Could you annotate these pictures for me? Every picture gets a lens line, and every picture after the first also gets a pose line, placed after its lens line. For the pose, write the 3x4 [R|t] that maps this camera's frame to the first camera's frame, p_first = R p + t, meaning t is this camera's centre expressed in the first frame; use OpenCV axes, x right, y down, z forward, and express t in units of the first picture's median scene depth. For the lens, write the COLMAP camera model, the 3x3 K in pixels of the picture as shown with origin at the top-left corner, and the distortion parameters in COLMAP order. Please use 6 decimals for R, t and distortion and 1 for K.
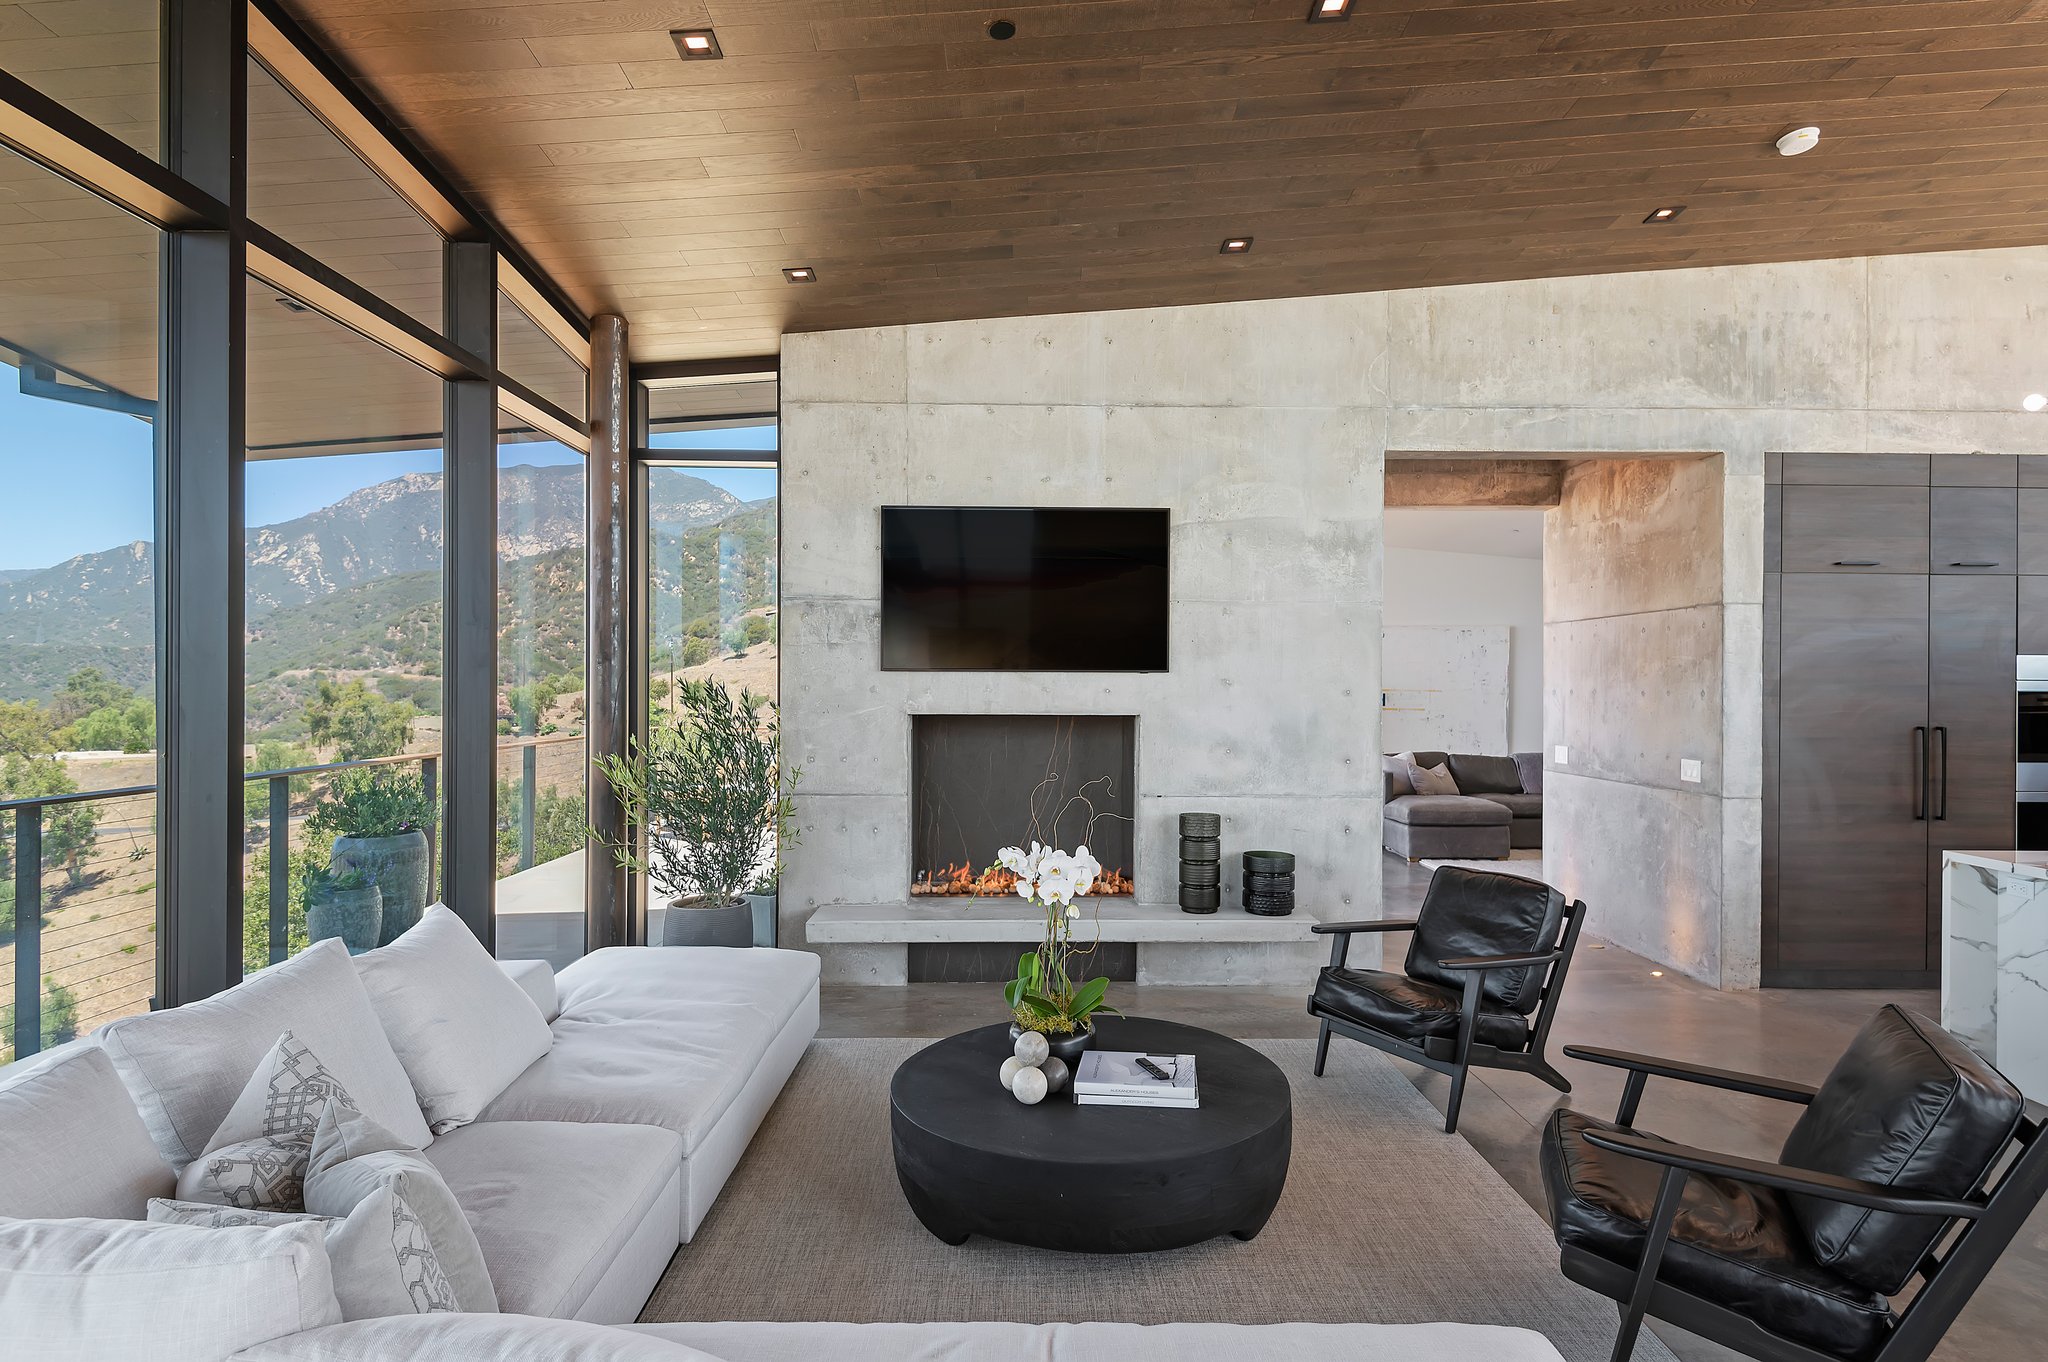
lens RADIAL K [[1088.6, 0, 1037.3], [0, 1088.6, 683.1], [0, 0, 1]] dist [0.014081, -0.002481]
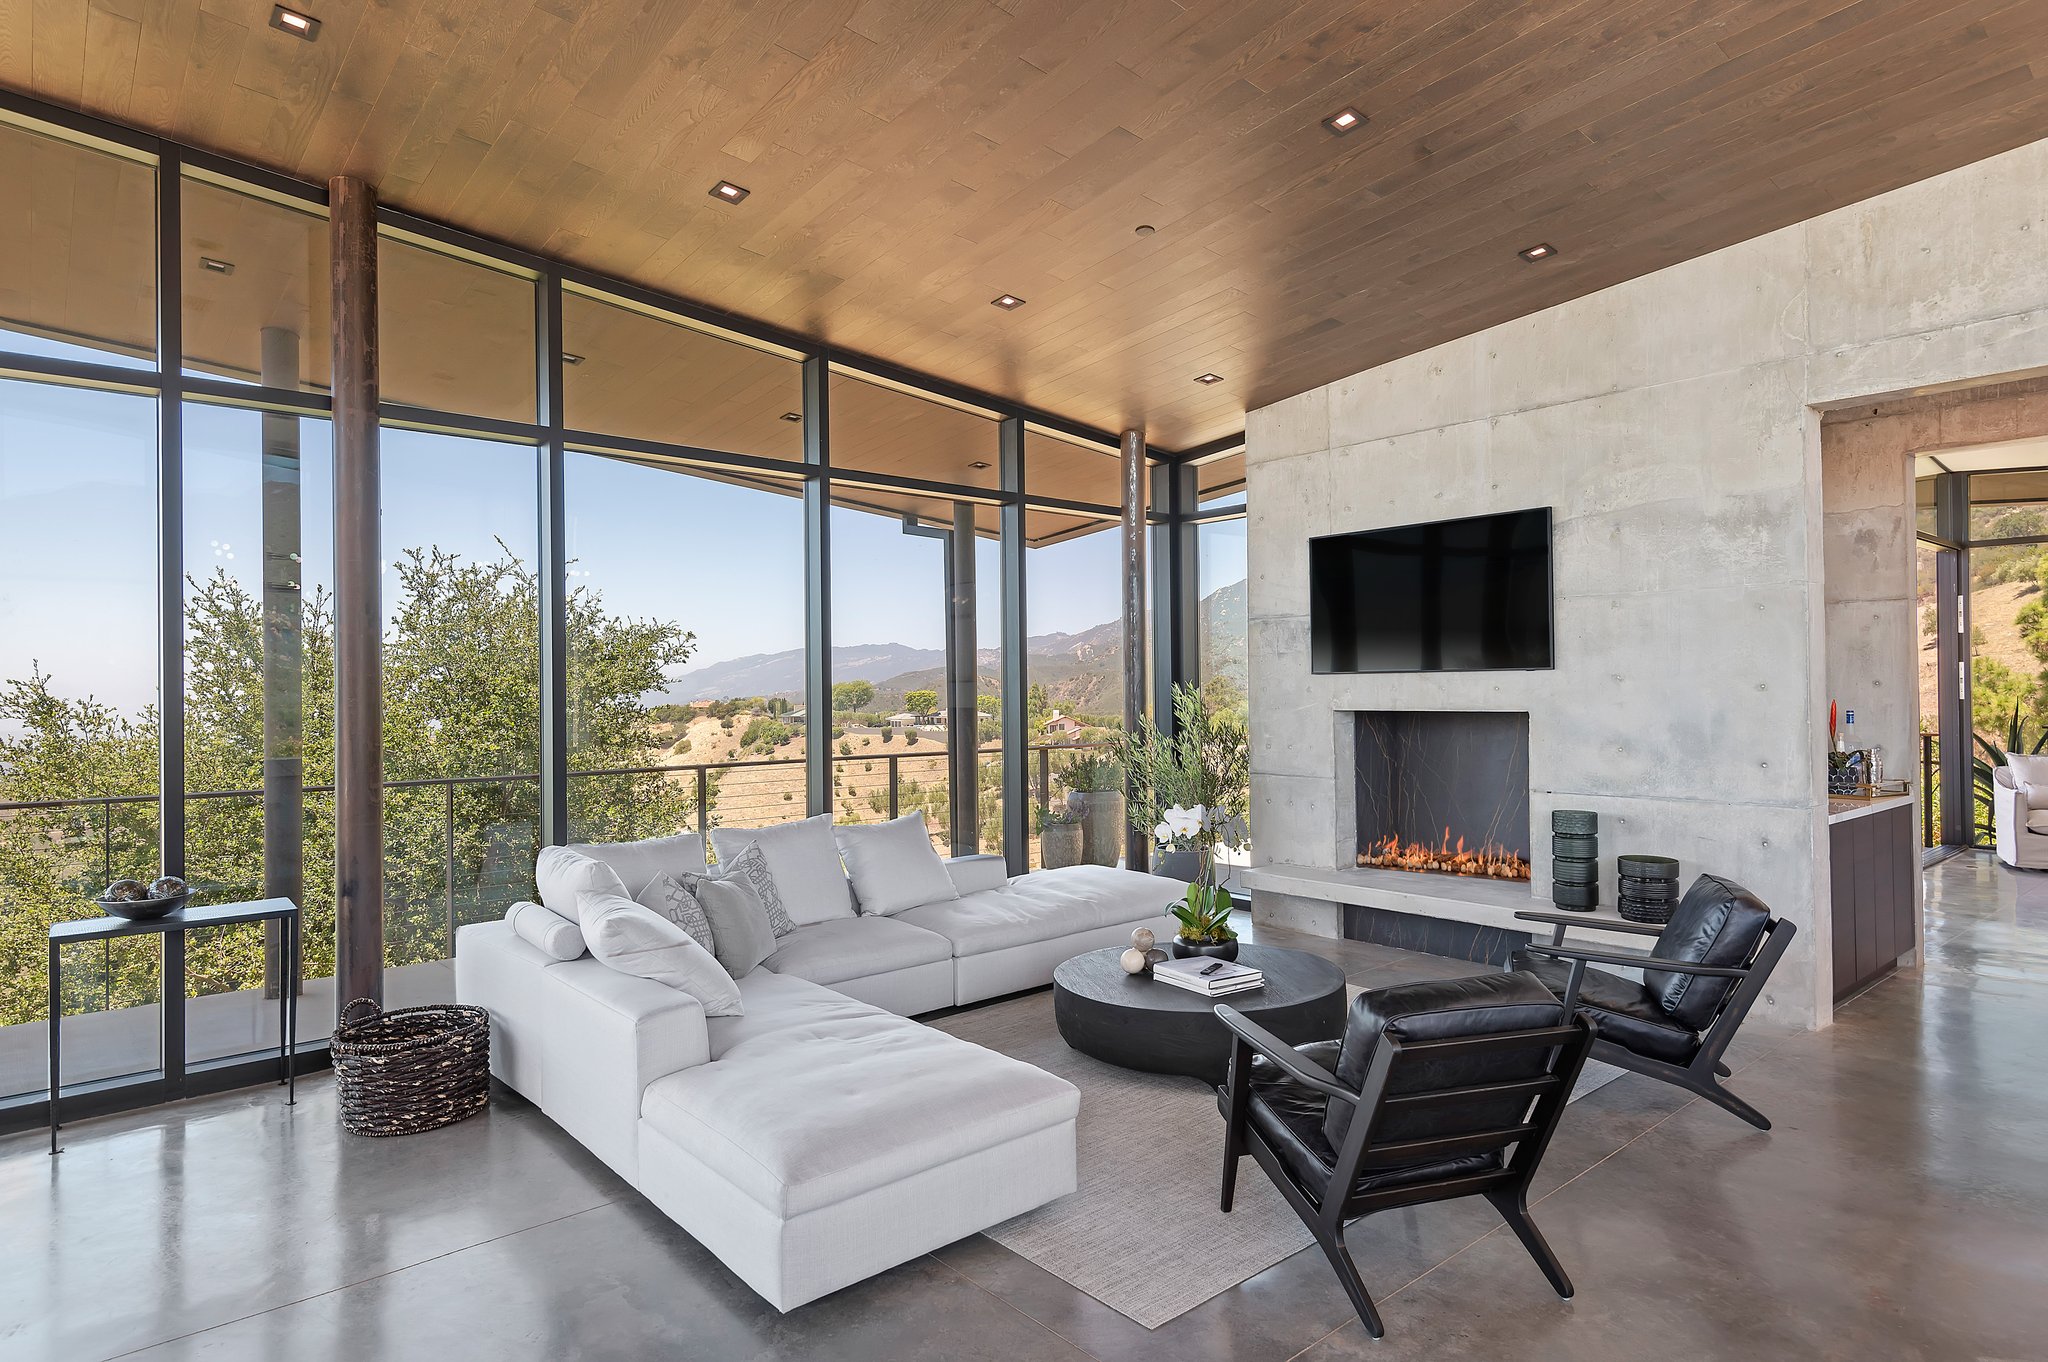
lens RADIAL K [[1135.2, 0, 1024.4], [0, 1135.2, 682.0], [0, 0, 1]] dist [-0.032049, -0.003147]
pose [[0.622375, -0.016615, -0.782543, 0.625779], [0.015503, 0.999840, -0.008899, 0.003544], [0.782566, -0.006593, 0.622533, -0.031499]]
